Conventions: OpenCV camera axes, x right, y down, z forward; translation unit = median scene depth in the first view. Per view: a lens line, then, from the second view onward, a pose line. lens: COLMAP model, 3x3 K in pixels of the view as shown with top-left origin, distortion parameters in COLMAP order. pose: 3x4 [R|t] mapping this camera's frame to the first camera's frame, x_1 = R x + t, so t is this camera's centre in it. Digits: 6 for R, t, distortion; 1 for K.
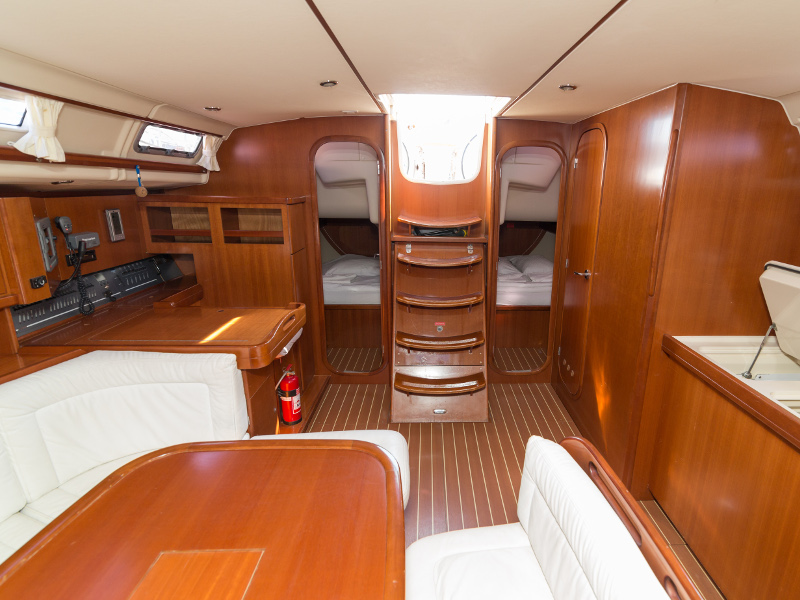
lens RADIAL K [[416.0, 0, 465.4], [0, 416.0, 303.4], [0, 0, 1]] dist [0.000236, 0.000188]
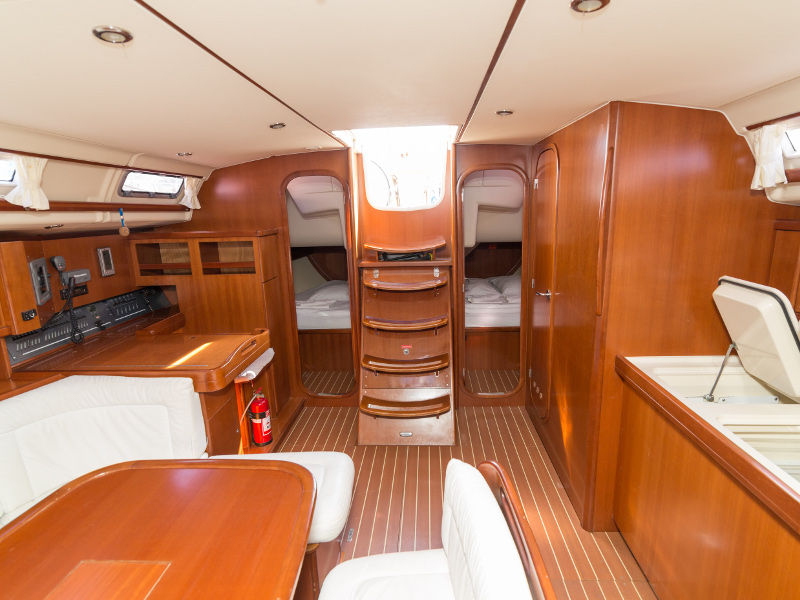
lens RADIAL K [[416.0, 0, 420.3], [0, 416.0, 304.8], [0, 0, 1]] dist [0.000236, 0.000188]
pose [[0.994013, -0.023727, -0.106652, 0.121310], [0.018342, 0.998520, -0.051197, -0.000840], [0.107709, 0.048935, 0.992977, -0.009606]]
